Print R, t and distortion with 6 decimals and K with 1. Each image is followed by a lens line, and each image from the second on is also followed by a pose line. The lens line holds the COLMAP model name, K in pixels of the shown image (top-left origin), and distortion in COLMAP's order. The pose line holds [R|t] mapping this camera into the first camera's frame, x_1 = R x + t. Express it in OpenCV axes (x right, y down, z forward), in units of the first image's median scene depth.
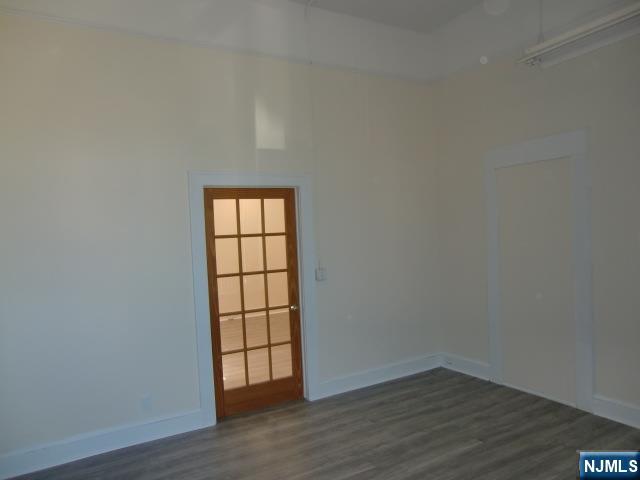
lens RADIAL K [[461.1, 0, 319.9], [0, 461.1, 235.4], [0, 0, 1]] dist [-0.073759, 0.076552]
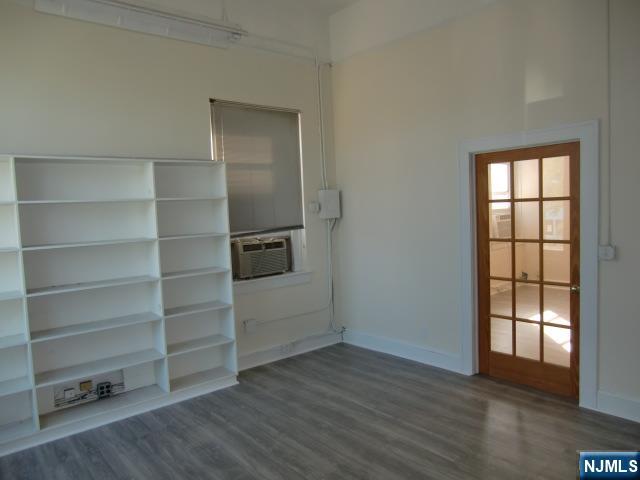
lens RADIAL K [[461.1, 0, 323.2], [0, 461.1, 225.9], [0, 0, 1]] dist [-0.073759, 0.076552]
pose [[0.192308, 0.077481, -0.978271, 0.678849], [0.018405, 0.996418, 0.082536, -0.031310], [0.981162, -0.033878, 0.190193, 0.429756]]
